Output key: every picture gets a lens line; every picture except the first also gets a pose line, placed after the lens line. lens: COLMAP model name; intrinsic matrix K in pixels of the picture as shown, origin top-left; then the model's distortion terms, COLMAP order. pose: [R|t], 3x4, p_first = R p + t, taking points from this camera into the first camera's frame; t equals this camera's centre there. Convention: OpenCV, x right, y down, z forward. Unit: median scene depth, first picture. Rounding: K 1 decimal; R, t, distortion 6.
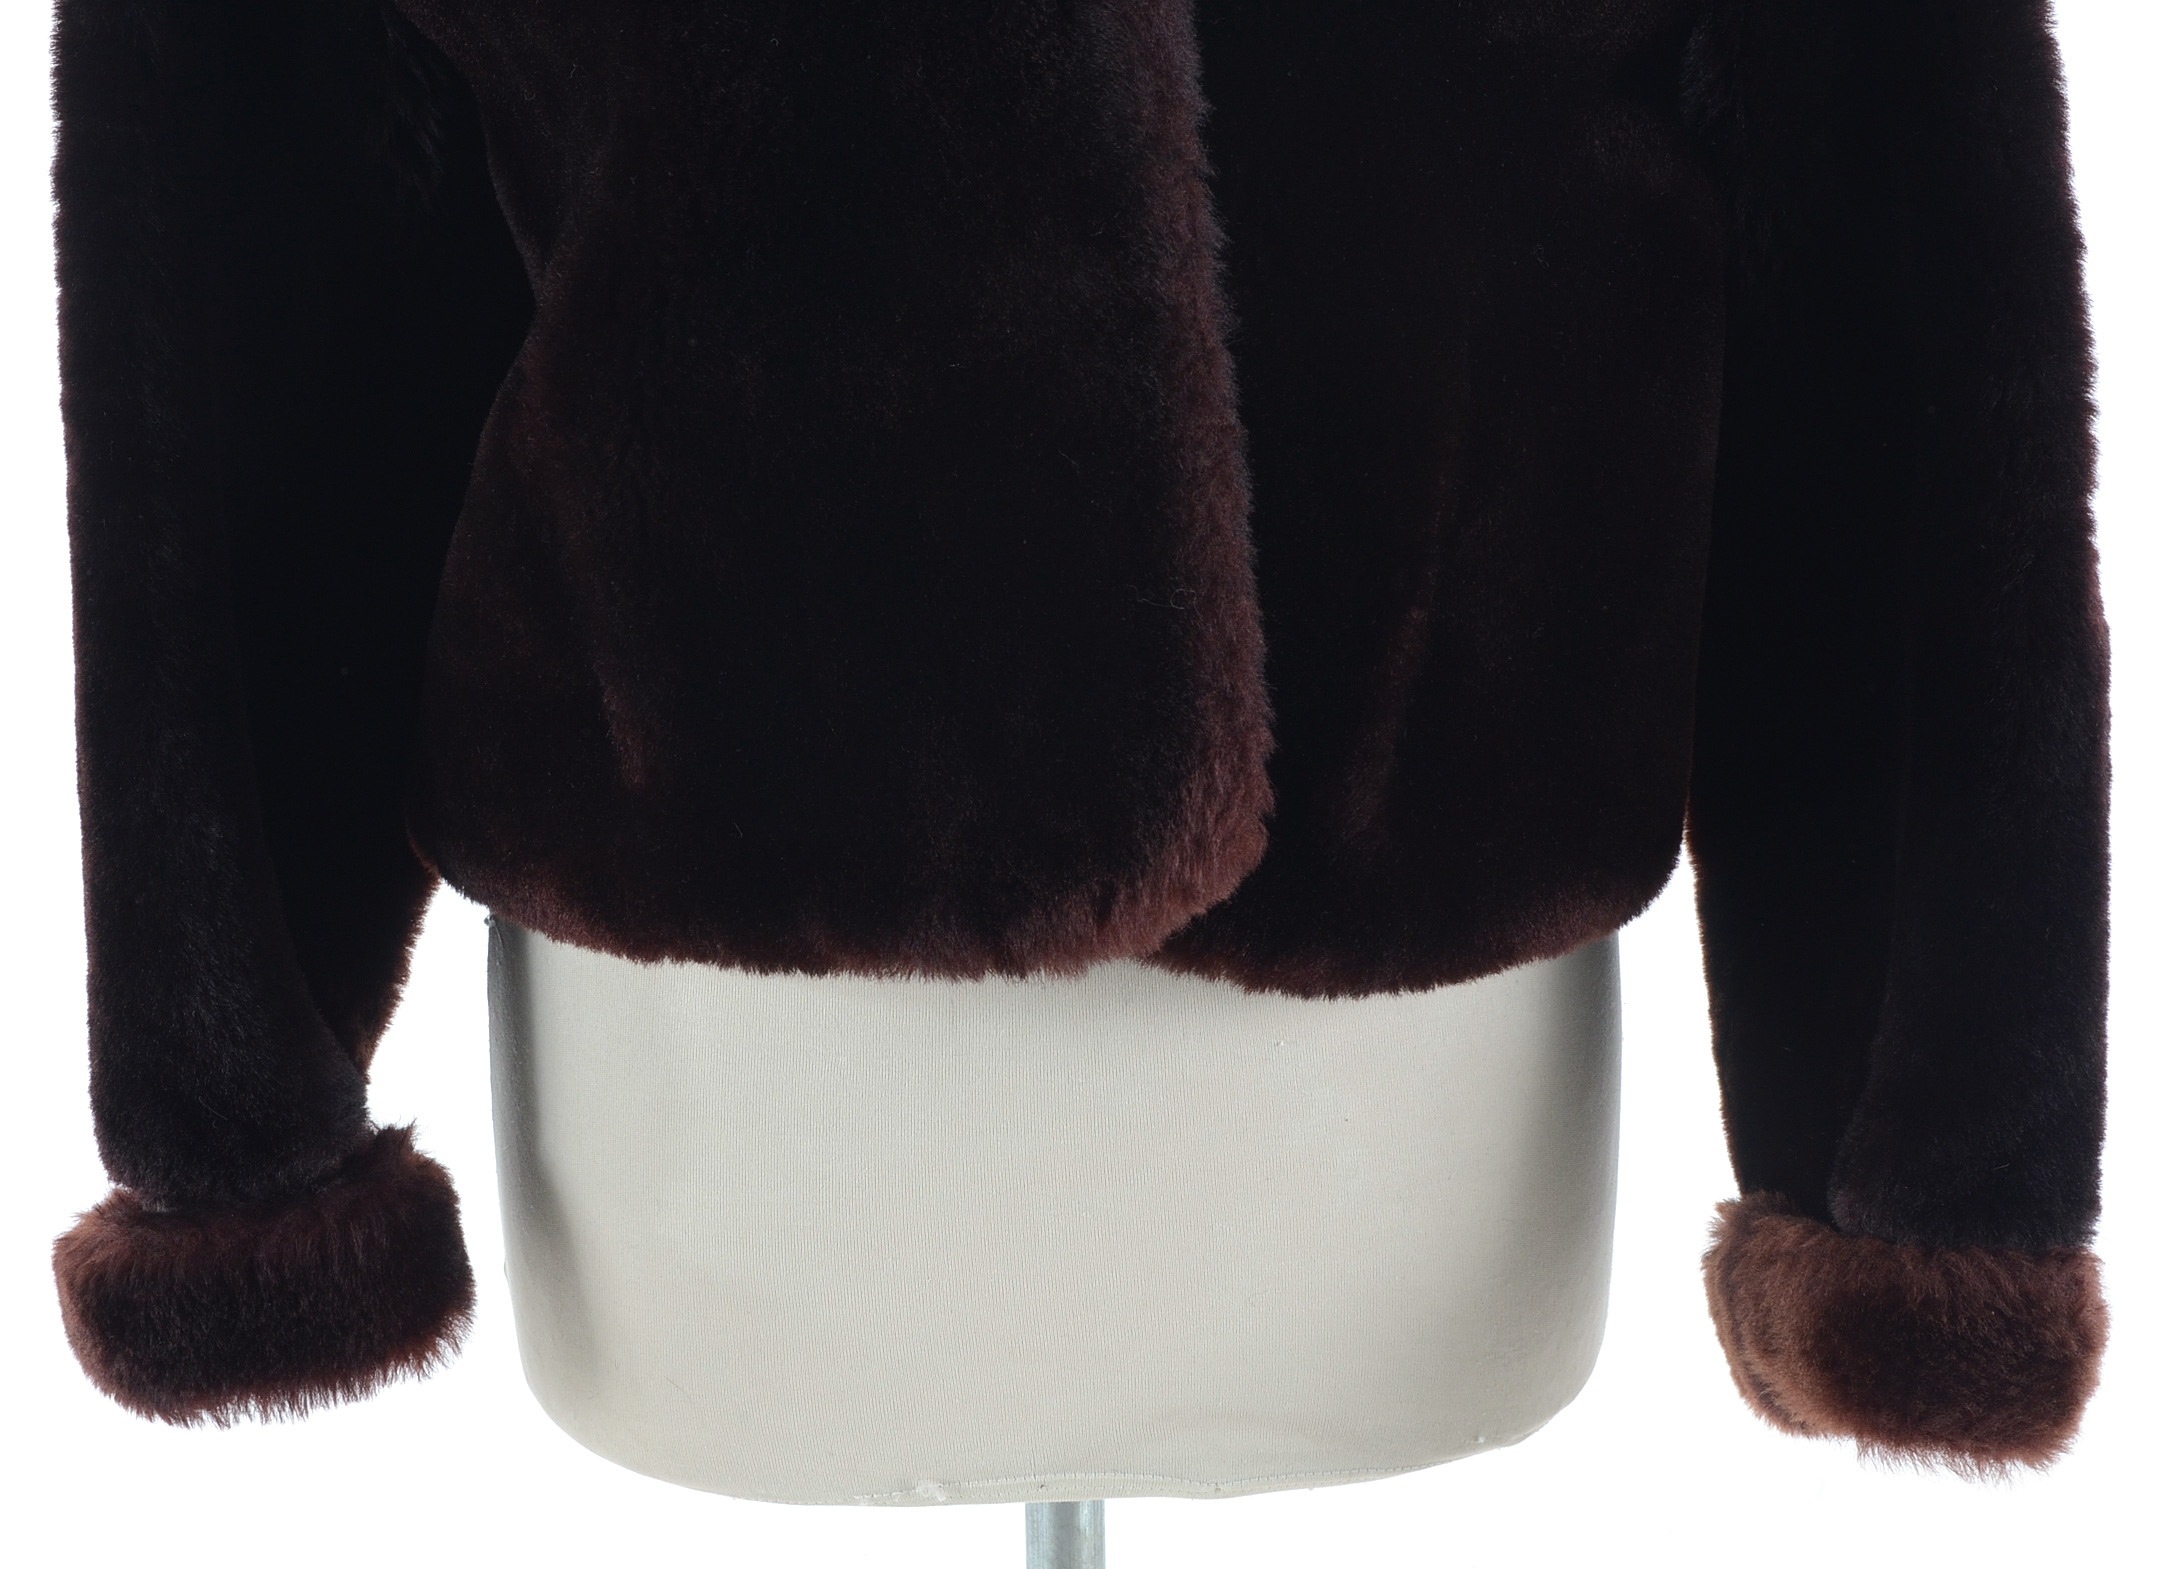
lens RADIAL K [[4251.4, 0, 1064.1], [0, 4251.4, 783.2], [0, 0, 1]] dist [0.051055, 0.000000]
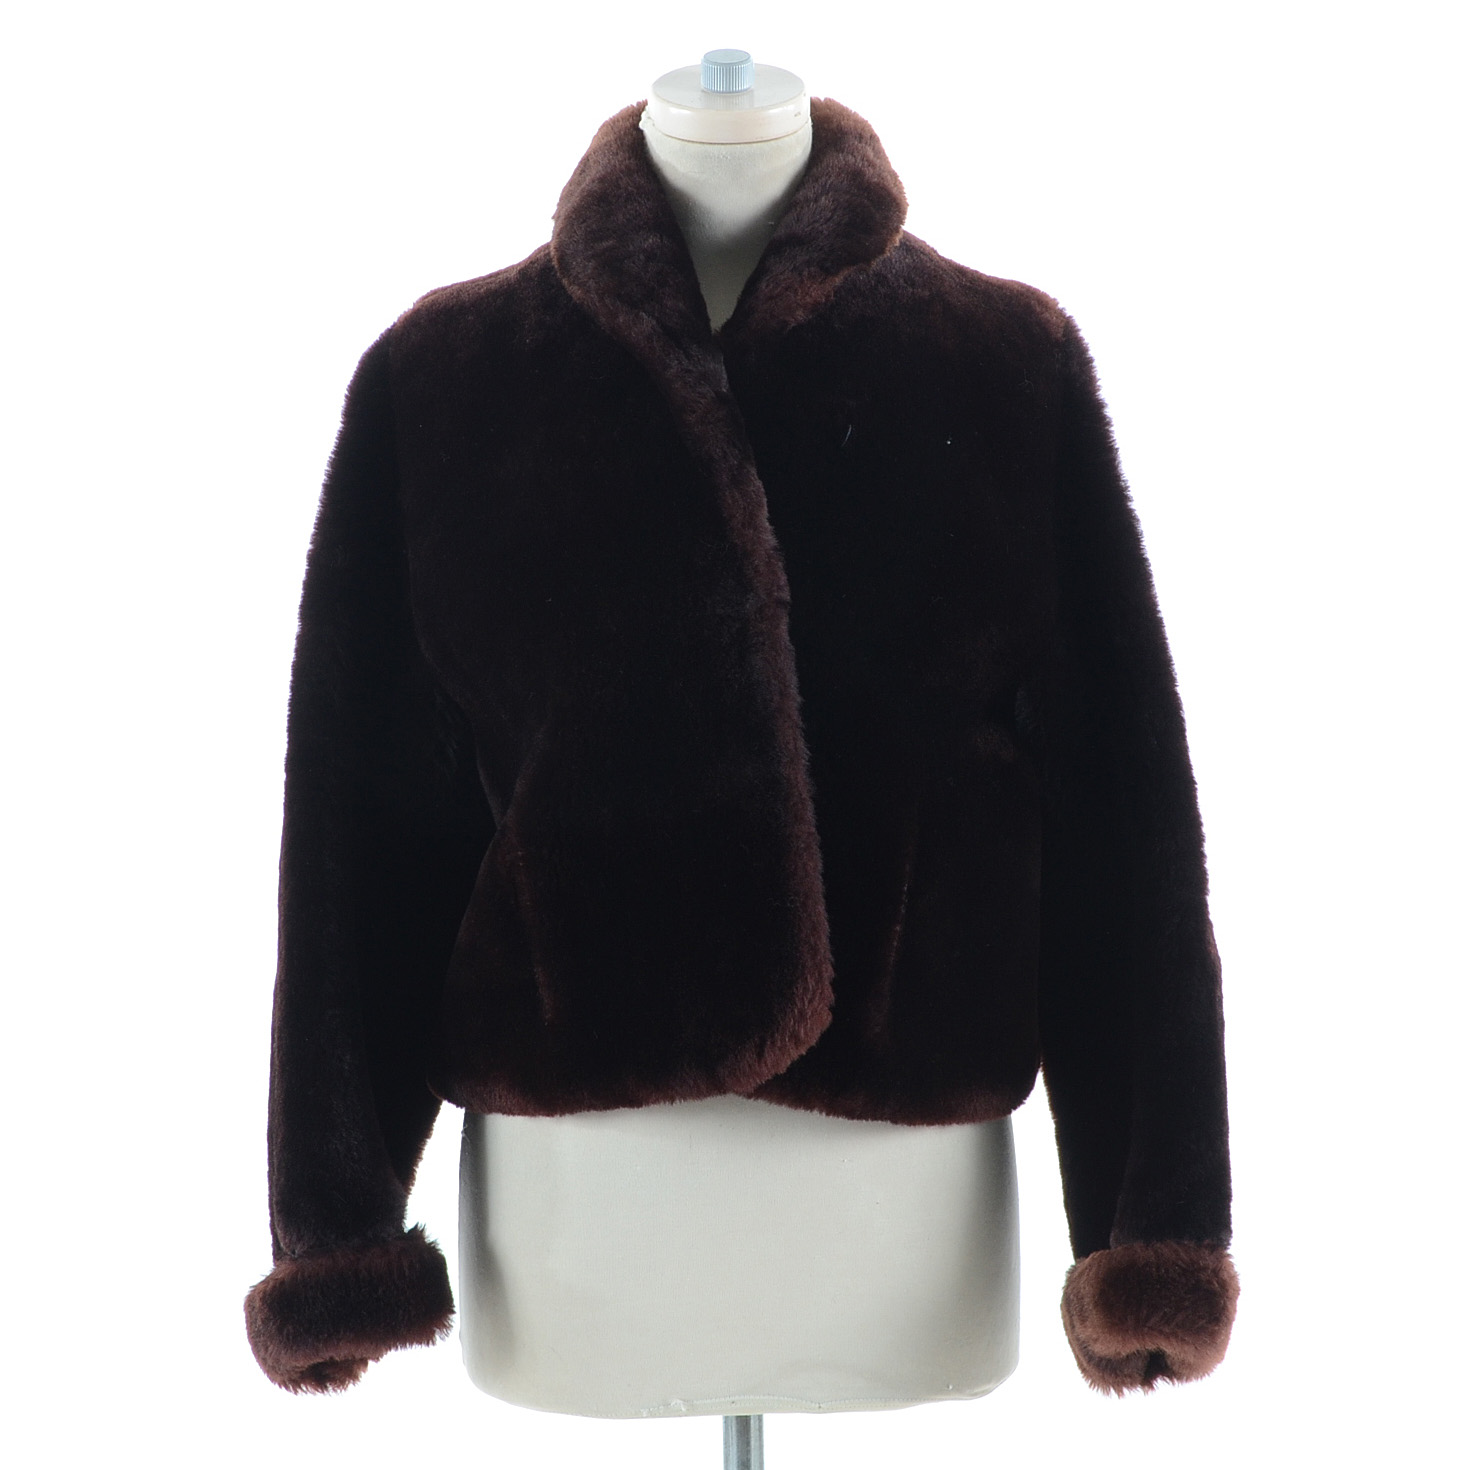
lens RADIAL K [[4962.2, 0, 736.7], [0, 4962.2, 734.8], [0, 0, 1]] dist [0.108576, 0.000000]
pose [[0.999985, -0.004705, 0.002659, -0.008809], [0.005268, 0.958395, -0.285395, 0.573545], [-0.001205, 0.285405, 0.958406, -1.457078]]
